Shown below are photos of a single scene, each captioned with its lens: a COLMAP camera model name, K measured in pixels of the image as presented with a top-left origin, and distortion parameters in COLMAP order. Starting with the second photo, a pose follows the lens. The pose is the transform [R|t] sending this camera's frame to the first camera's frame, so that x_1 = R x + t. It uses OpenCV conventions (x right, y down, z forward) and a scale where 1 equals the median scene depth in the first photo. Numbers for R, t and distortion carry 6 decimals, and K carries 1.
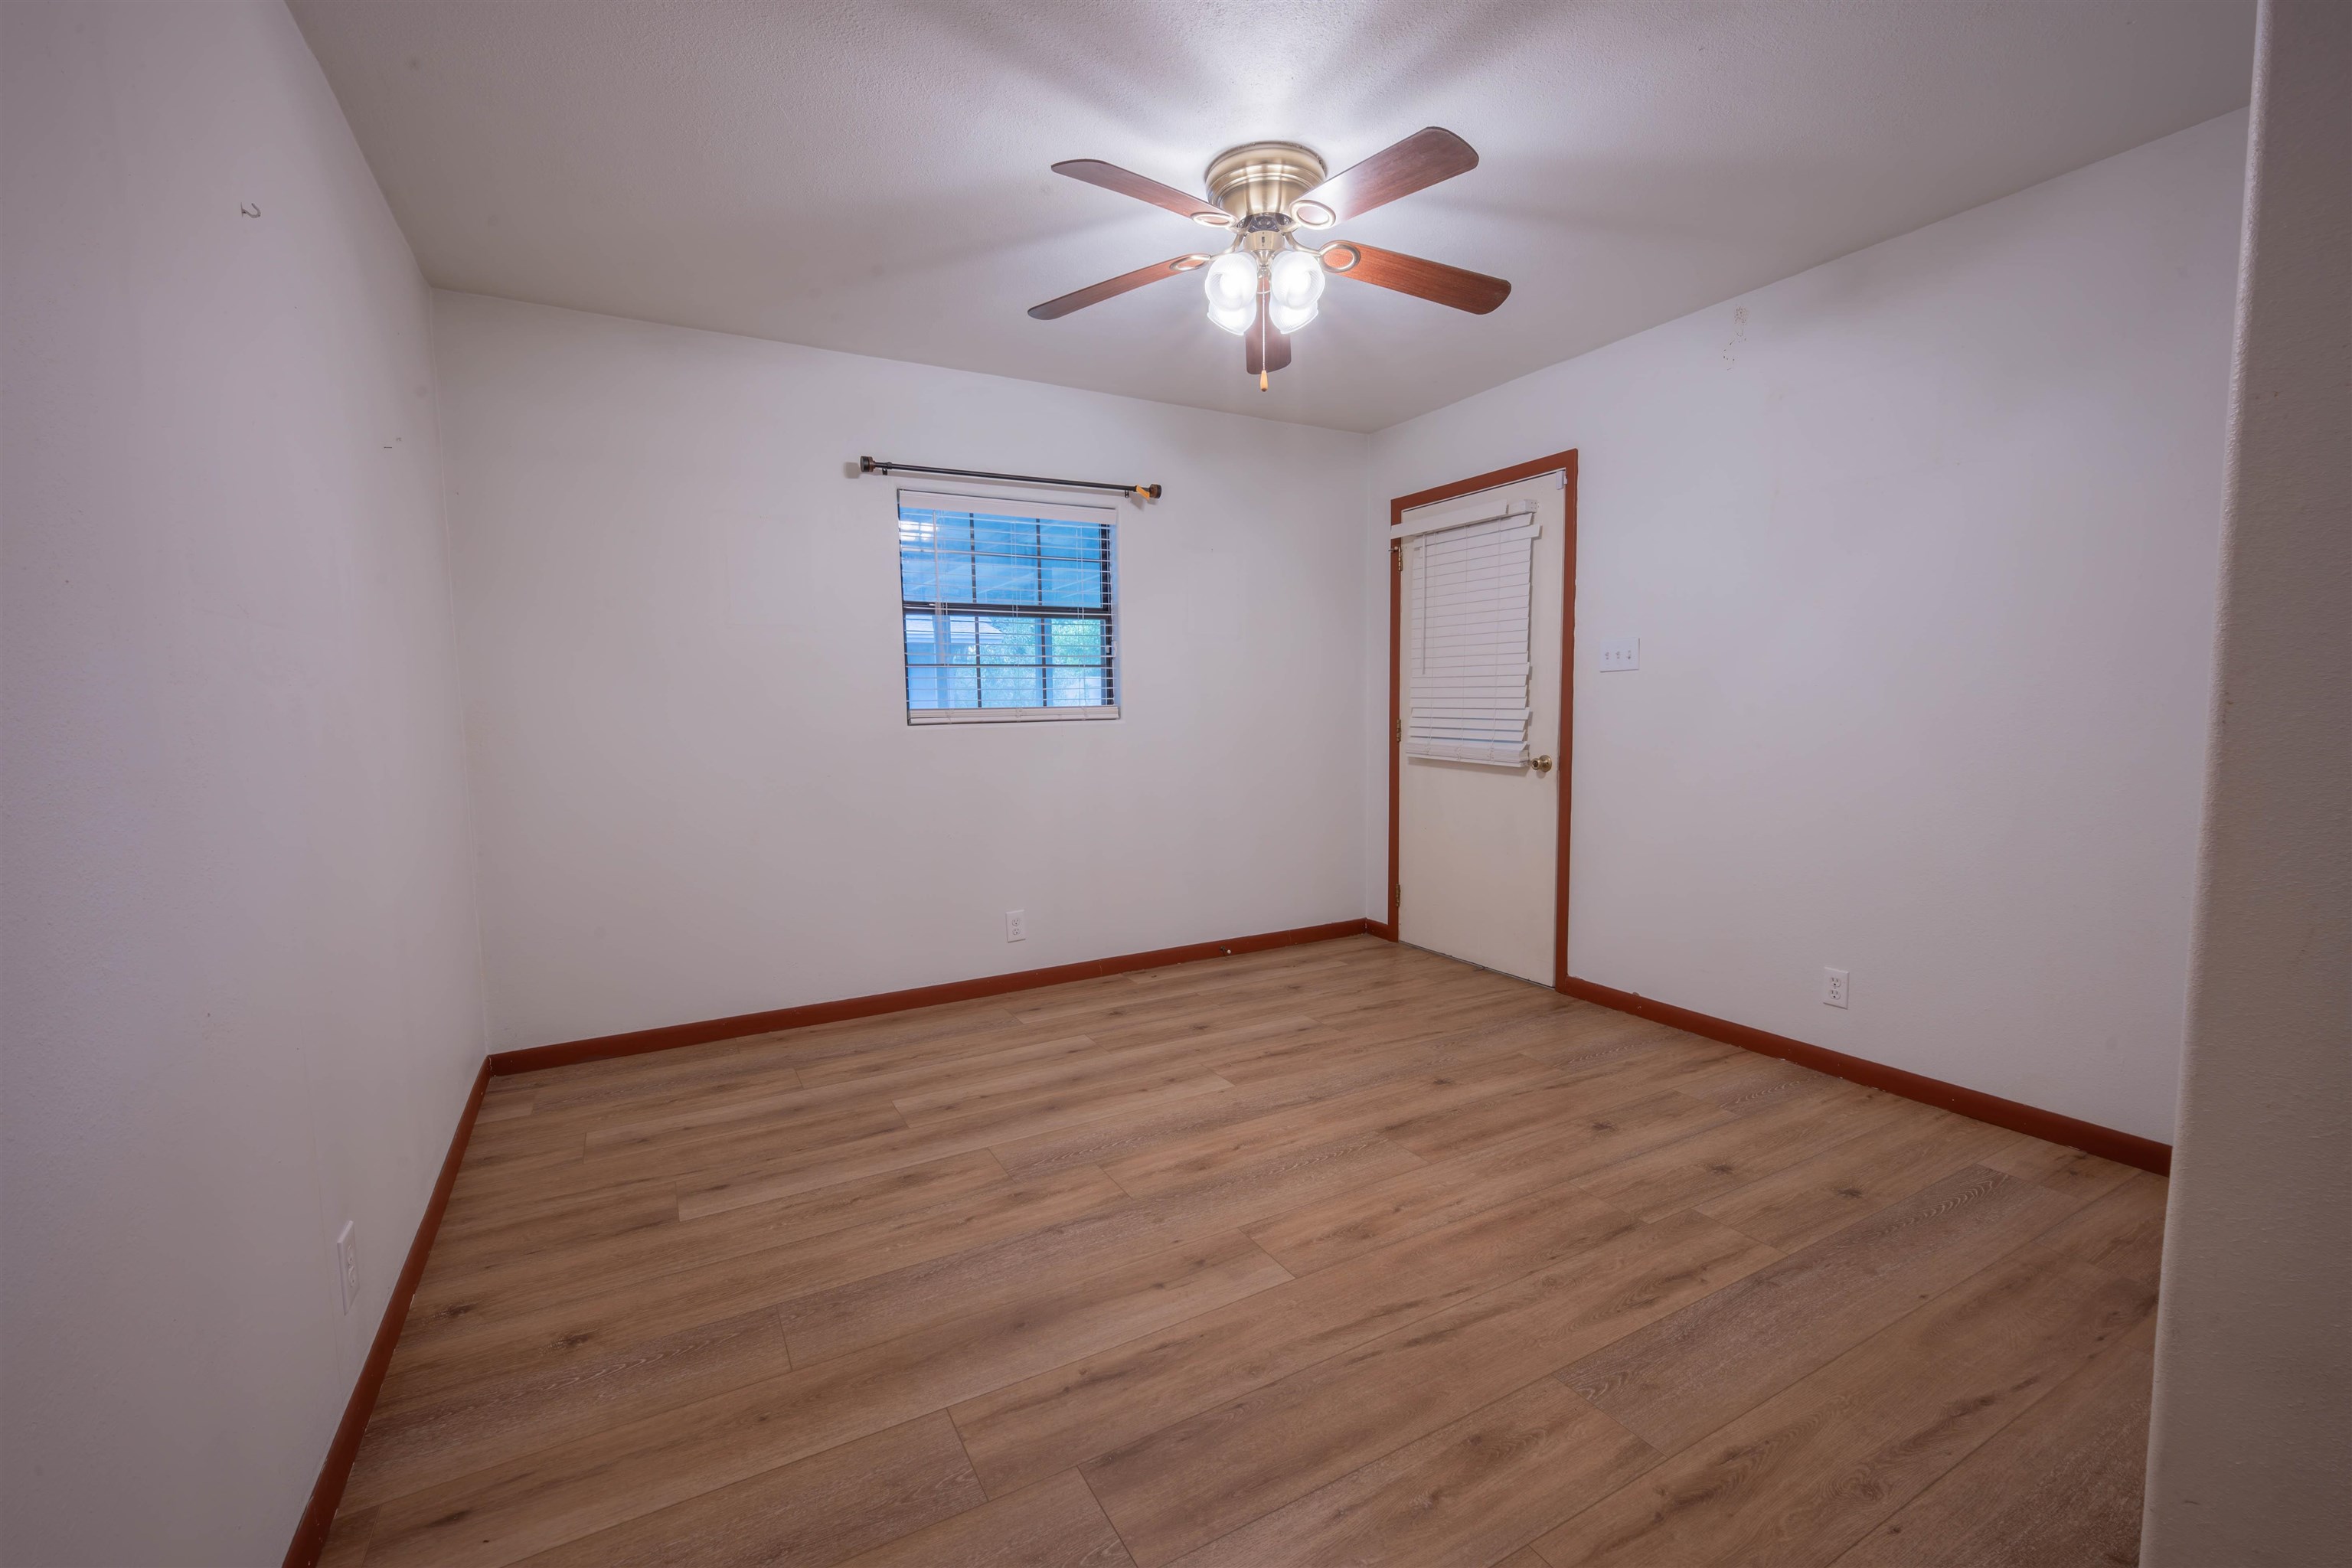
lens RADIAL K [[980.0, 0, 1178.9], [0, 980.0, 789.9], [0, 0, 1]] dist [0.000009, -0.001550]
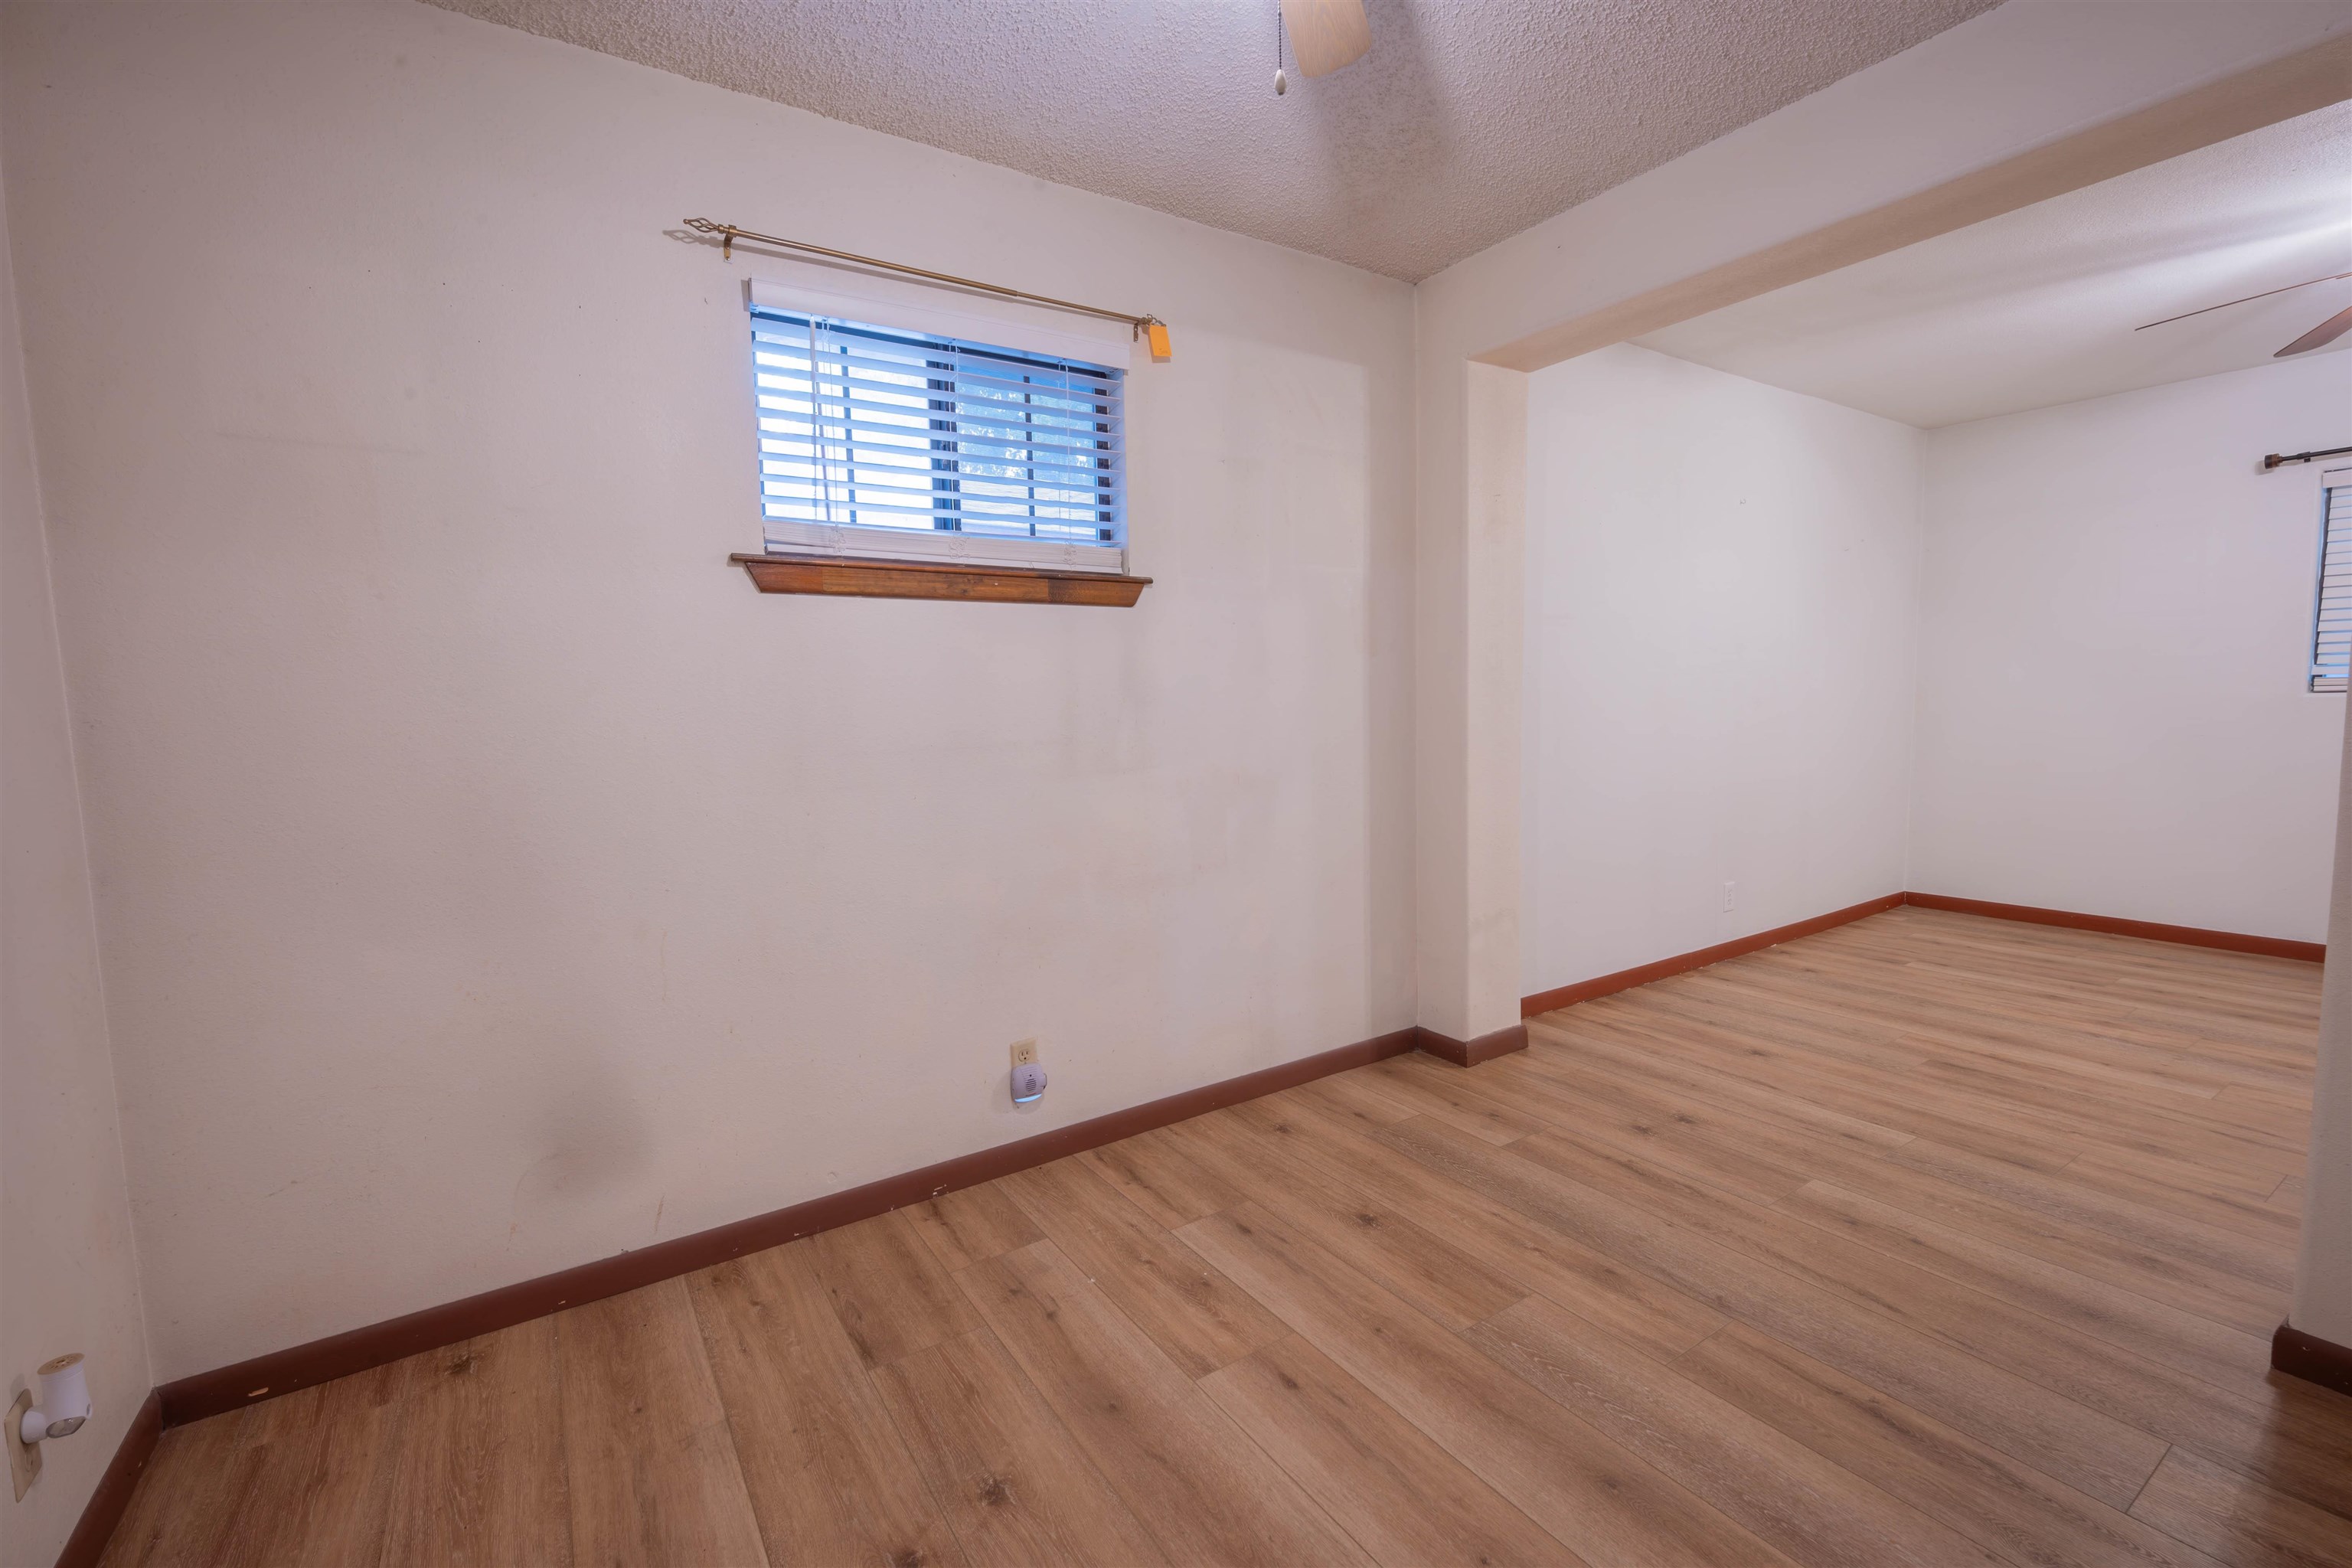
lens RADIAL K [[980.0, 0, 1189.3], [0, 980.0, 787.7], [0, 0, 1]] dist [0.000009, -0.001550]
pose [[0.076726, 0.100976, -0.991926, 1.031143], [-0.072380, 0.992798, 0.095466, 0.033549], [0.994422, 0.064471, 0.083482, -0.432292]]
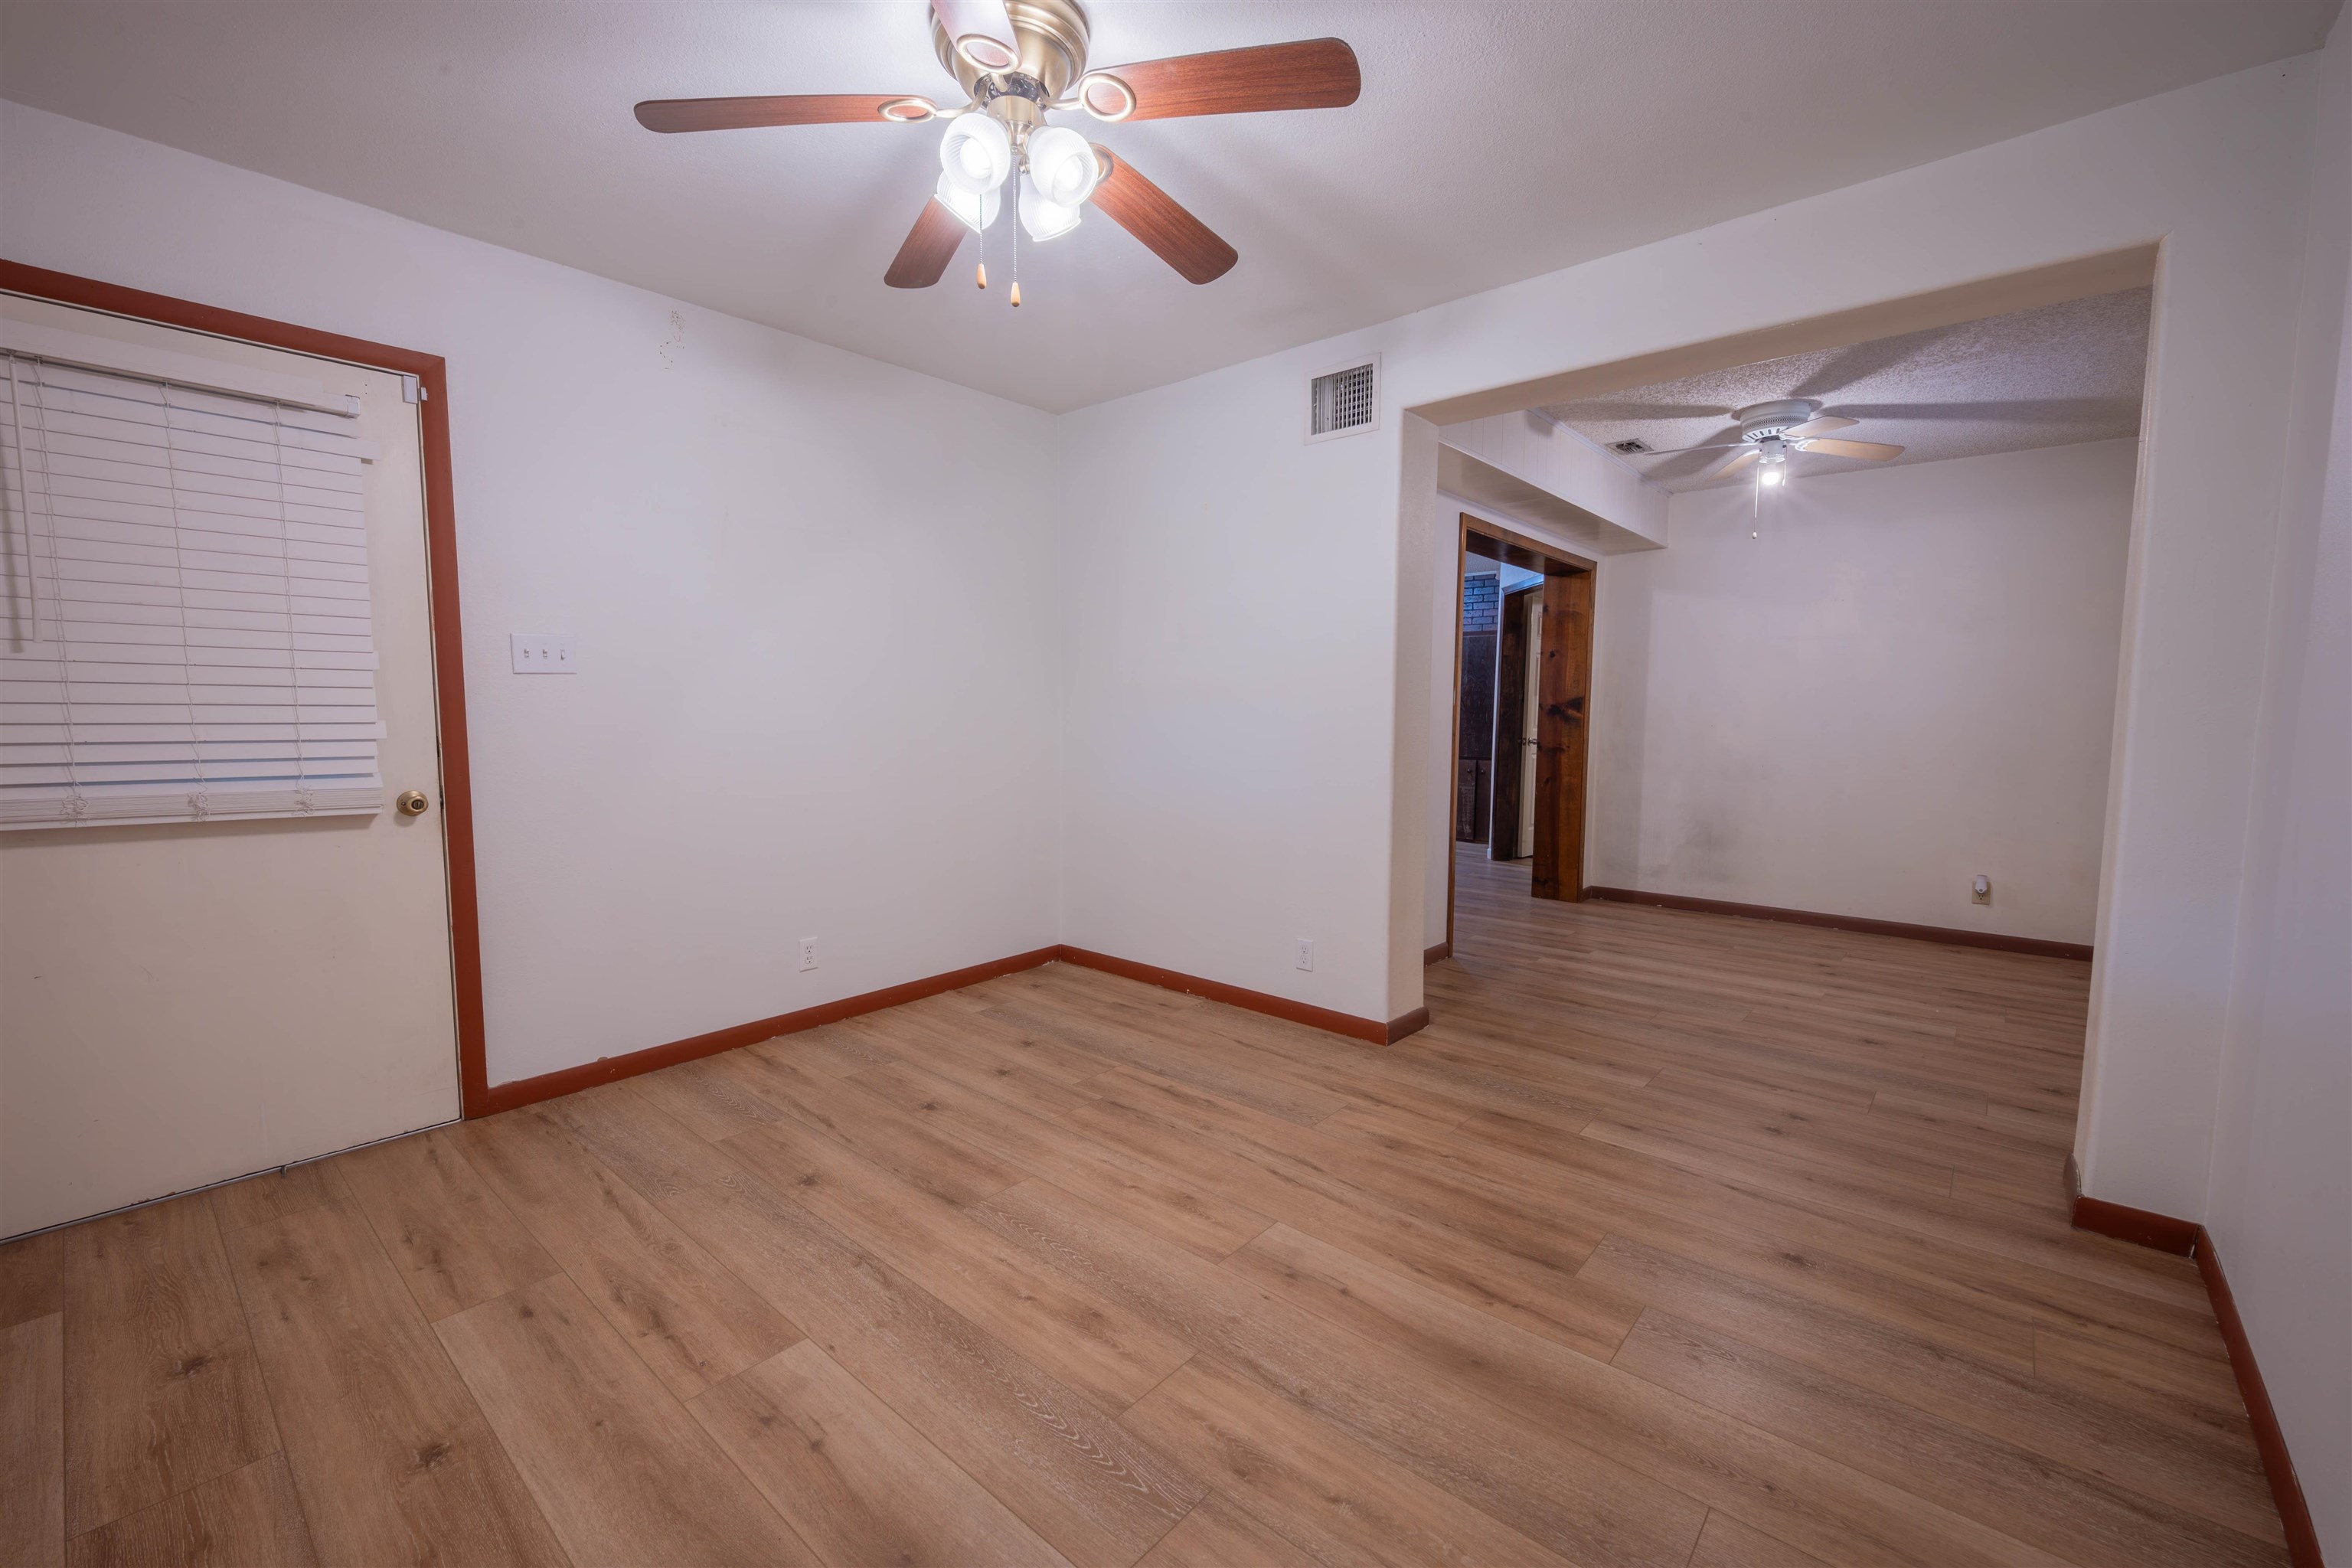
lens RADIAL K [[980.0, 0, 1175.3], [0, 980.0, 782.0], [0, 0, 1]] dist [0.000009, -0.001550]
pose [[-0.349056, -0.060554, 0.935143, -0.670200], [0.089395, 0.991207, 0.097553, -0.091678], [-0.932828, 0.117649, -0.340574, 1.124668]]
